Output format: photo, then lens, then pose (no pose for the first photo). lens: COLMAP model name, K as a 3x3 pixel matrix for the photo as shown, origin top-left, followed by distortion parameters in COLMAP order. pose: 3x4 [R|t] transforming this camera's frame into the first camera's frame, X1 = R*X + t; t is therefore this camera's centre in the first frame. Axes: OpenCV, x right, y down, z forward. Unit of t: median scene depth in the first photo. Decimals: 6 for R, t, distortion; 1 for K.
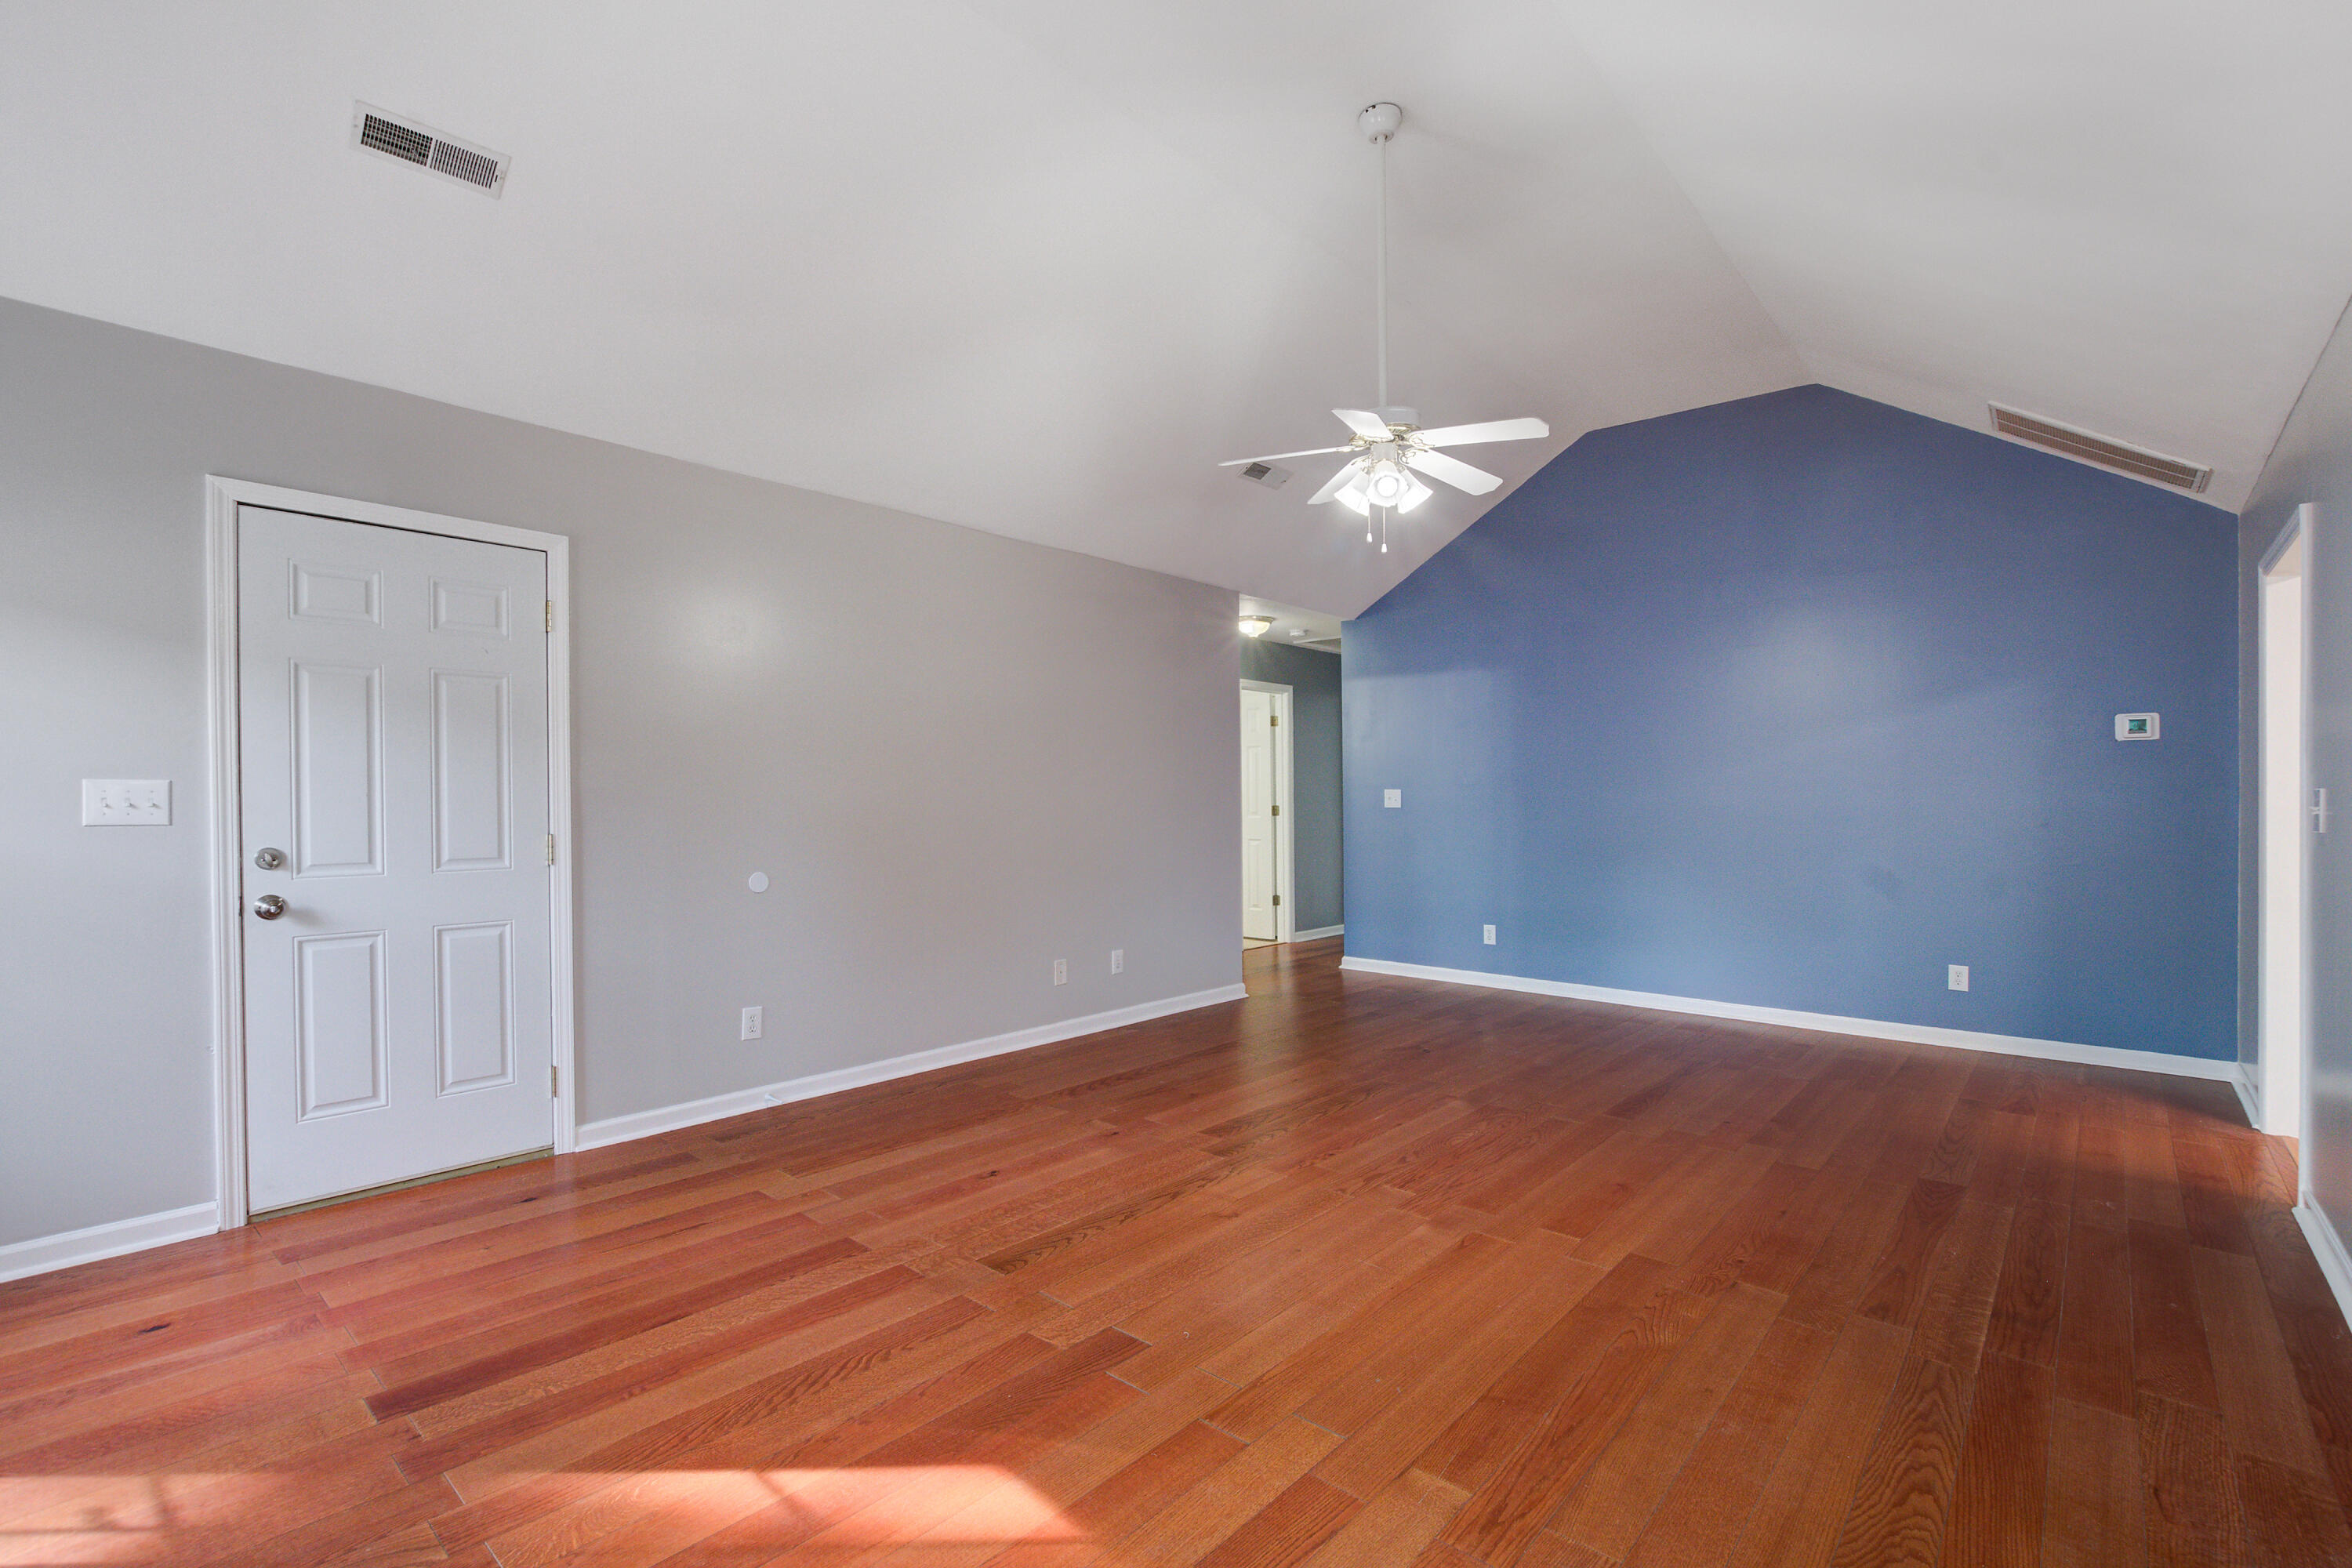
lens RADIAL K [[1034.4, 0, 1174.8], [0, 1034.4, 805.2], [0, 0, 1]] dist [-0.033005, 0.000317]
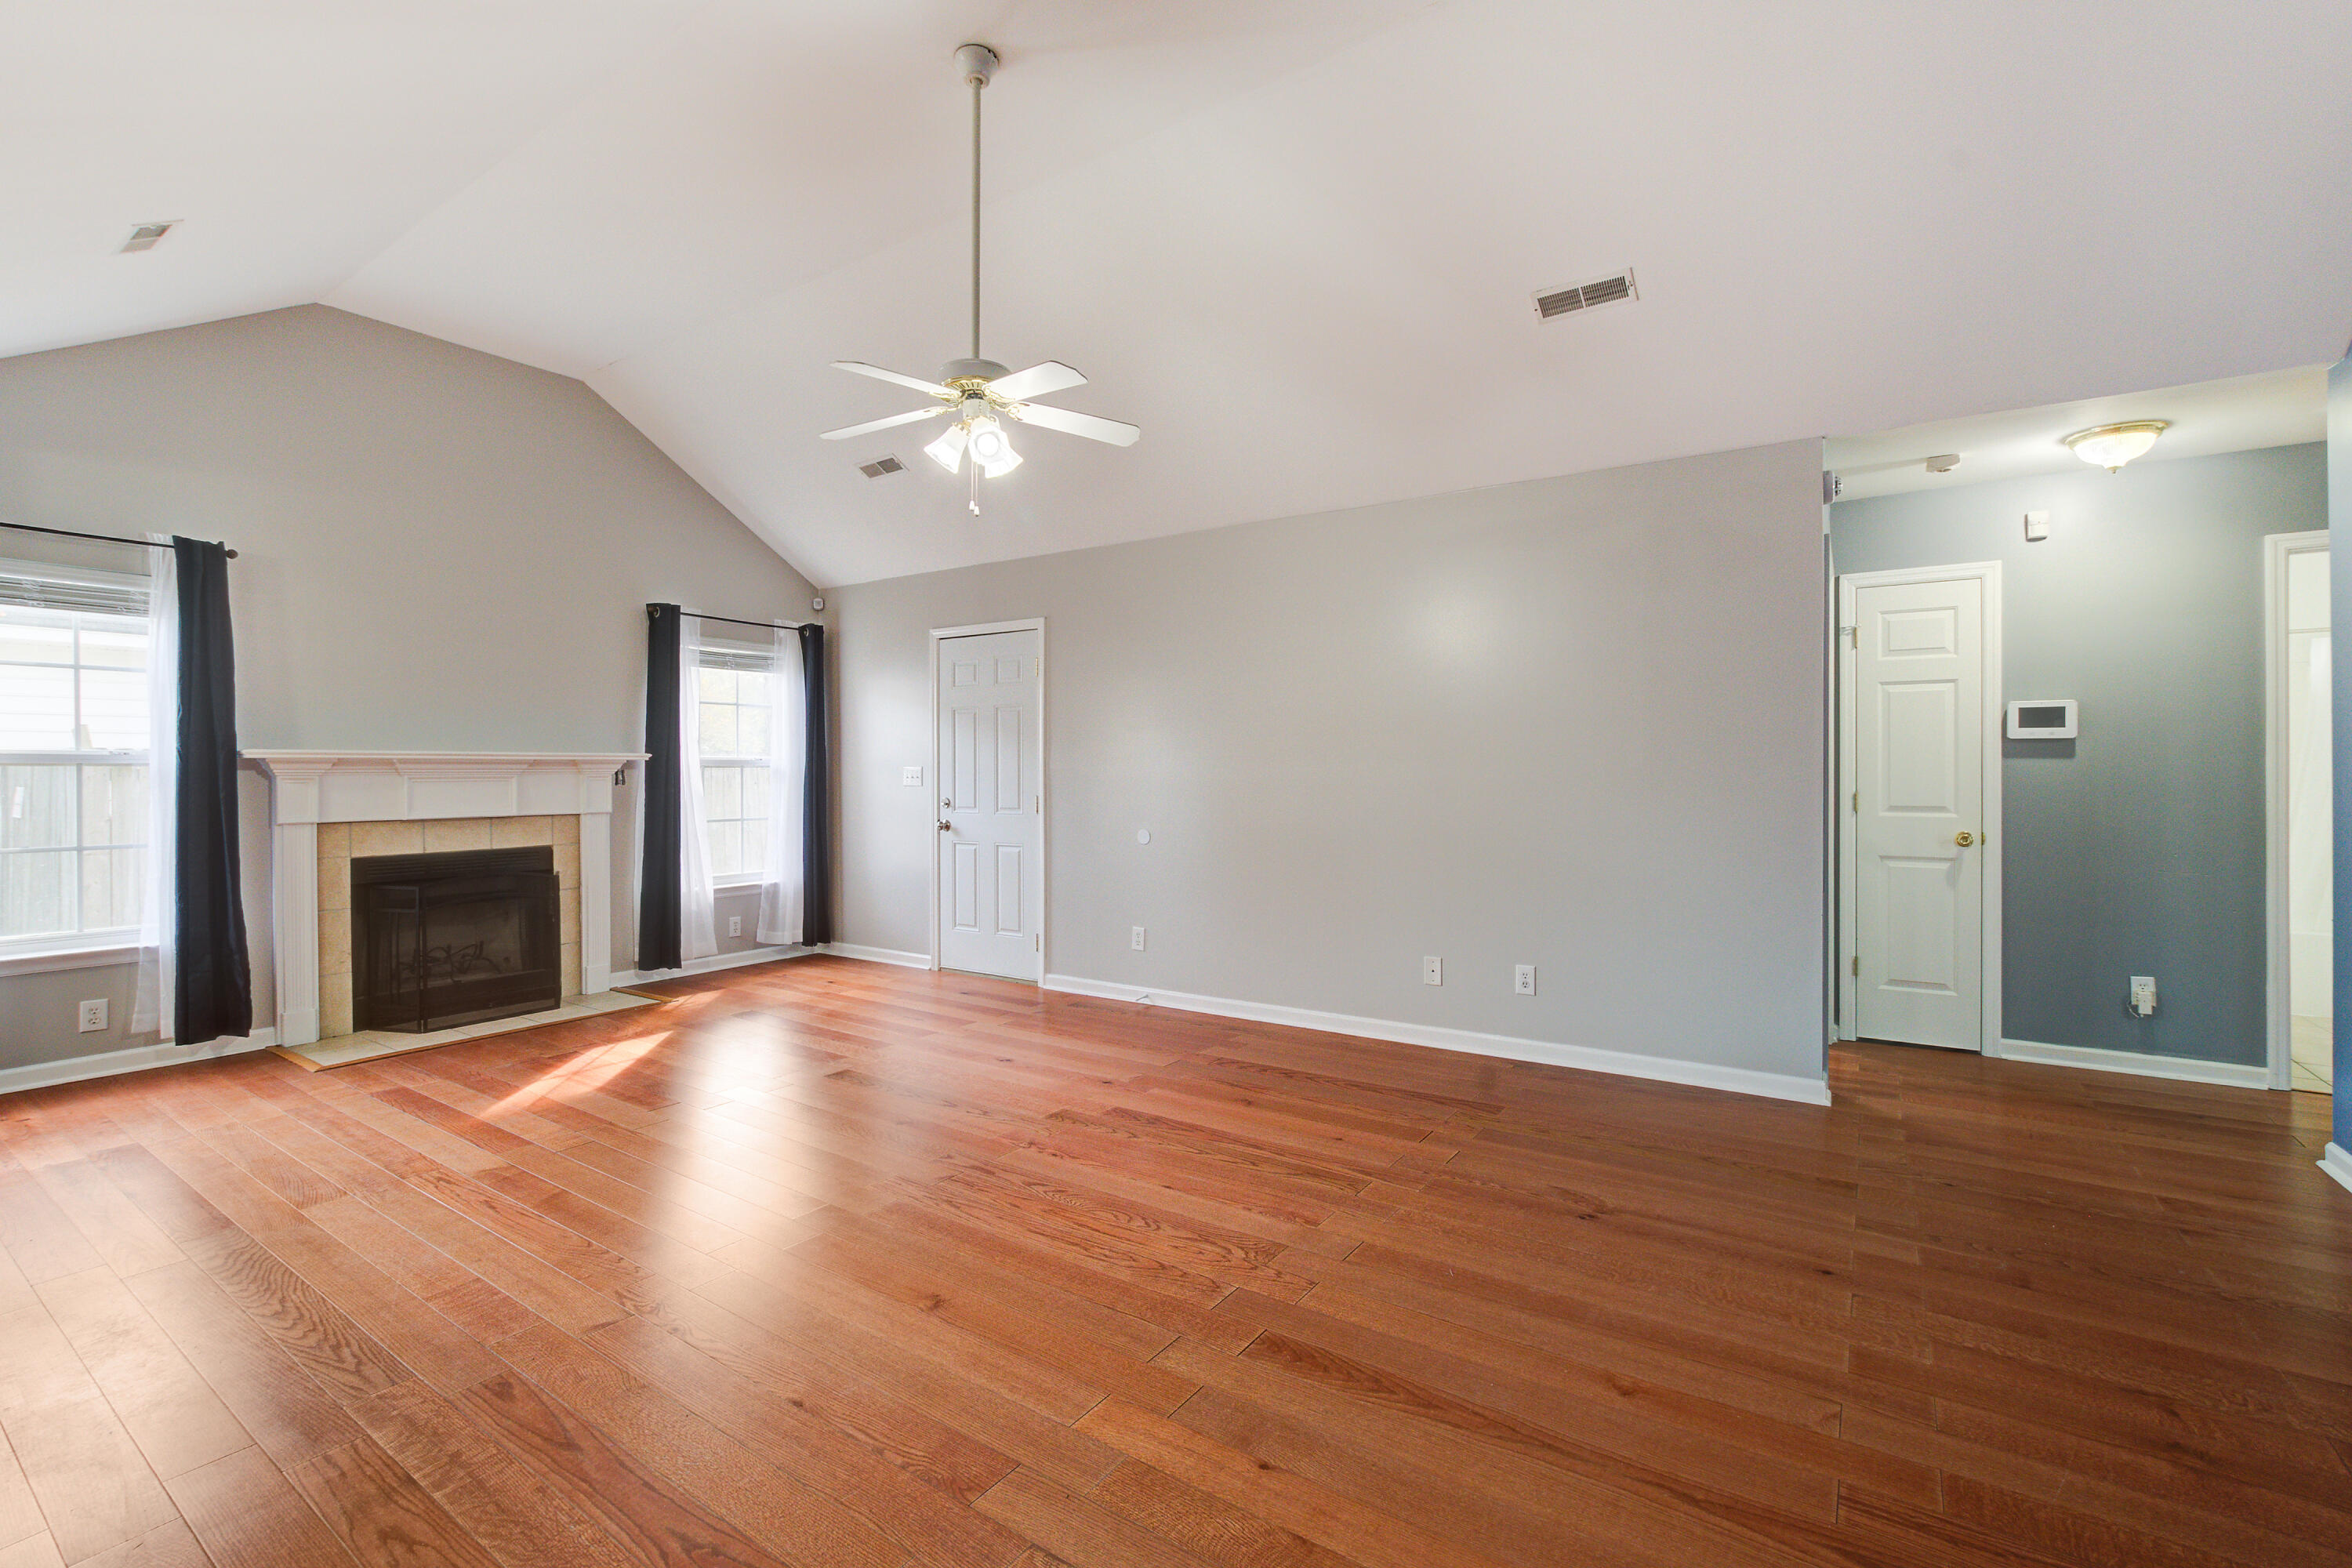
lens RADIAL K [[1042.9, 0, 1176.0], [0, 1042.9, 784.0], [0, 0, 1]] dist [-0.002535, -0.000177]
pose [[0.131403, 0.013278, -0.991240, 1.132200], [-0.003648, 0.999910, 0.012911, -0.014389], [0.991322, 0.001919, 0.131440, 1.002700]]
